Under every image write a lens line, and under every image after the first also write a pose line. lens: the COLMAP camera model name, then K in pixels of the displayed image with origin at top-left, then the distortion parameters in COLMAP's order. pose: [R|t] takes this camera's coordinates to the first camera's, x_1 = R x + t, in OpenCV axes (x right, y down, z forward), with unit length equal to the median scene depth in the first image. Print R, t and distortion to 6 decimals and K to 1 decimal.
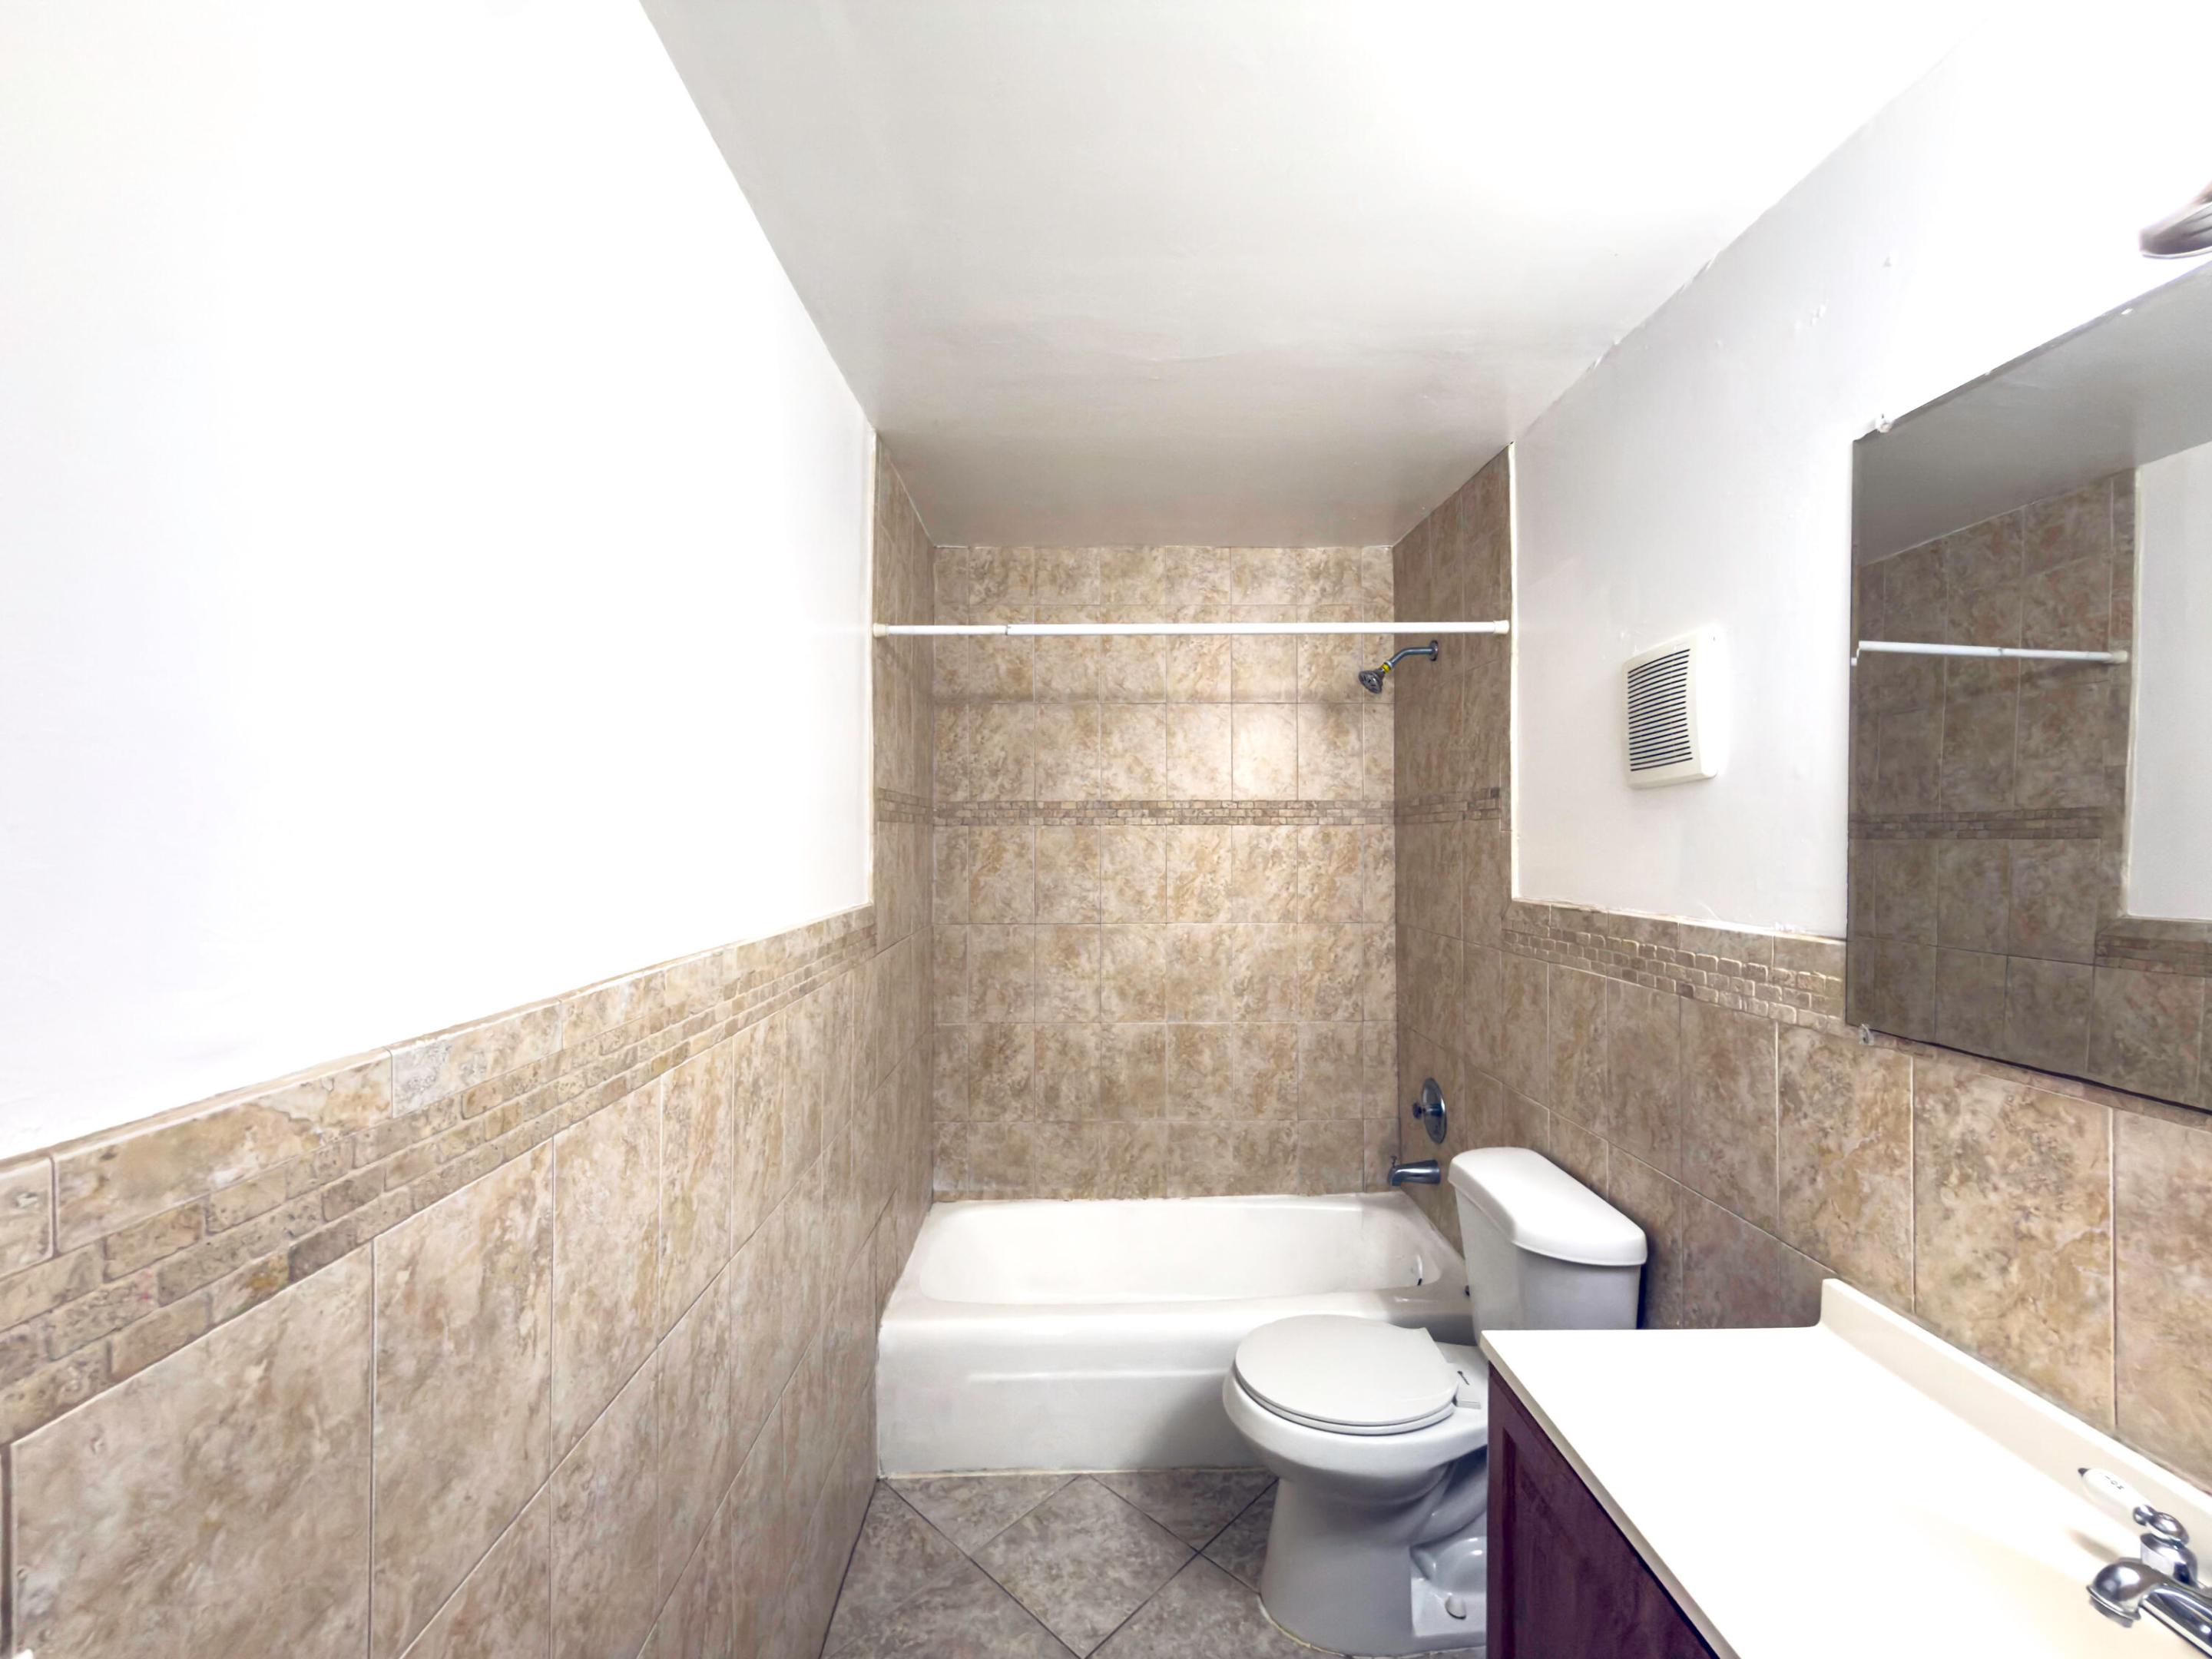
lens RADIAL K [[904.8, 0, 1129.7], [0, 904.8, 833.5], [0, 0, 1]] dist [-0.002444, -0.000251]
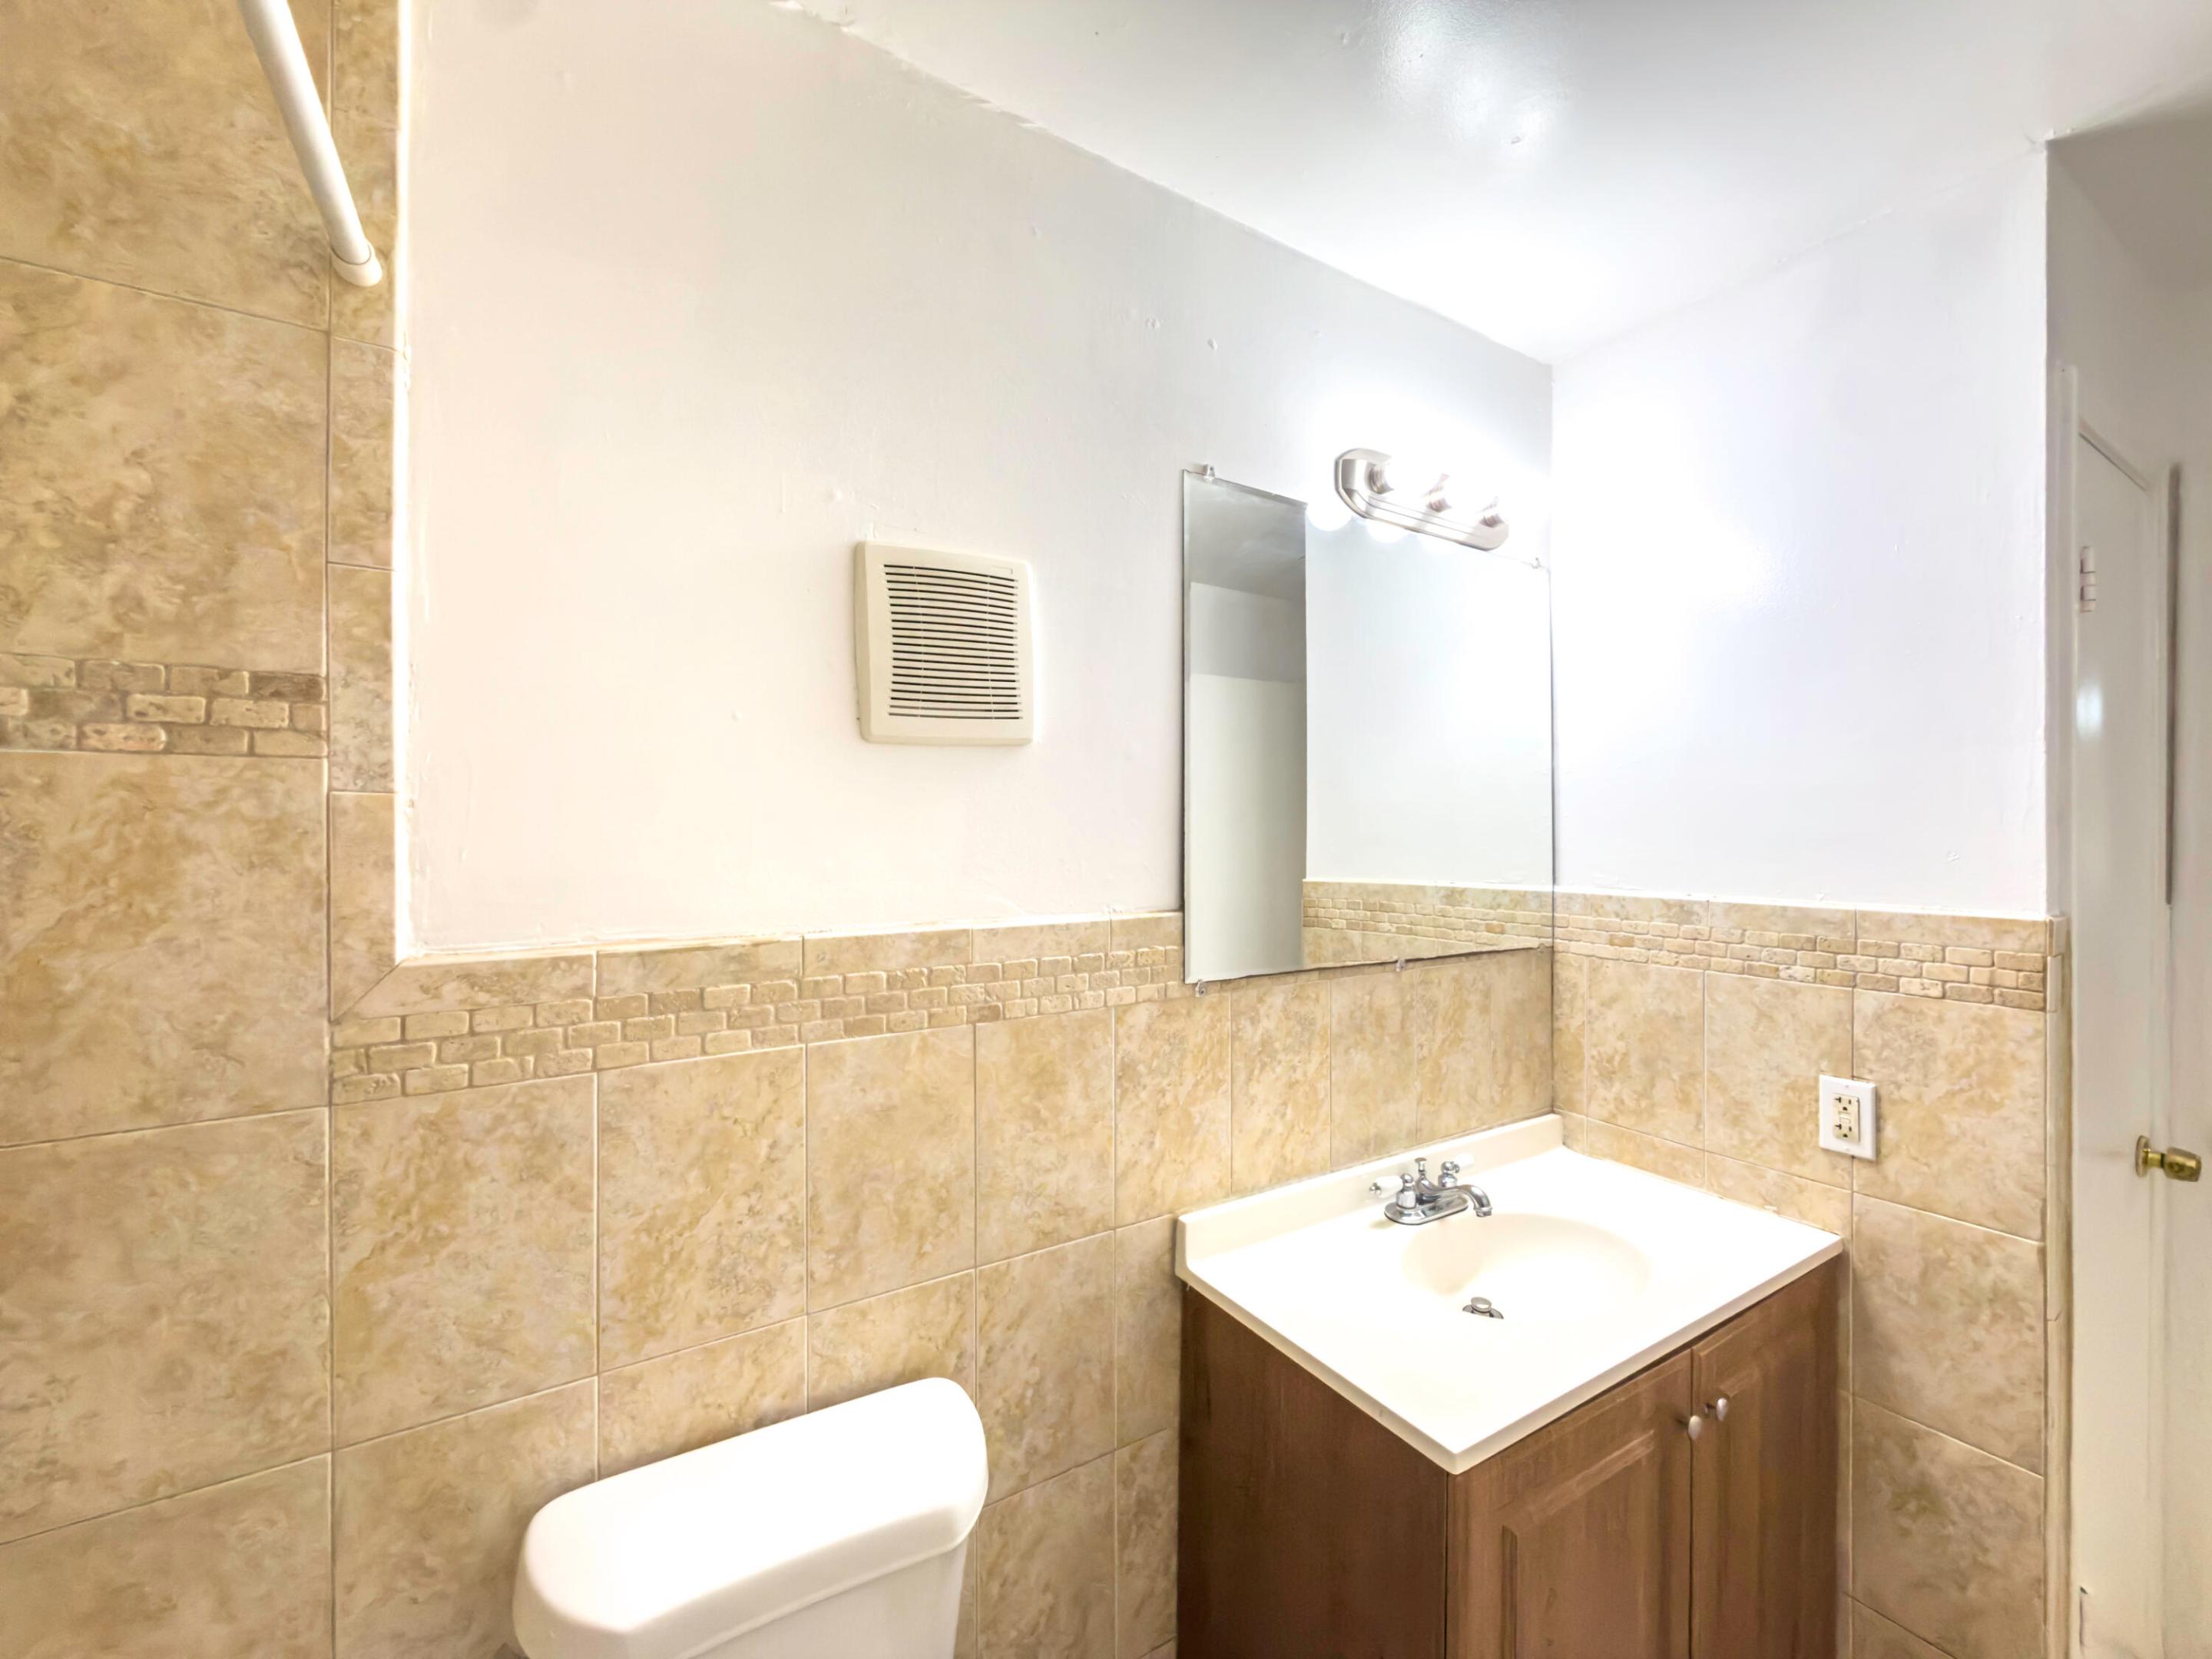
lens RADIAL K [[904.8, 0, 1106.4], [0, 904.8, 834.7], [0, 0, 1]] dist [-0.002444, -0.000251]
pose [[-0.486426, -0.002803, 0.873717, -0.102382], [-0.005307, 0.999986, 0.000253, 0.017356], [-0.873706, -0.004514, -0.486434, 1.162808]]
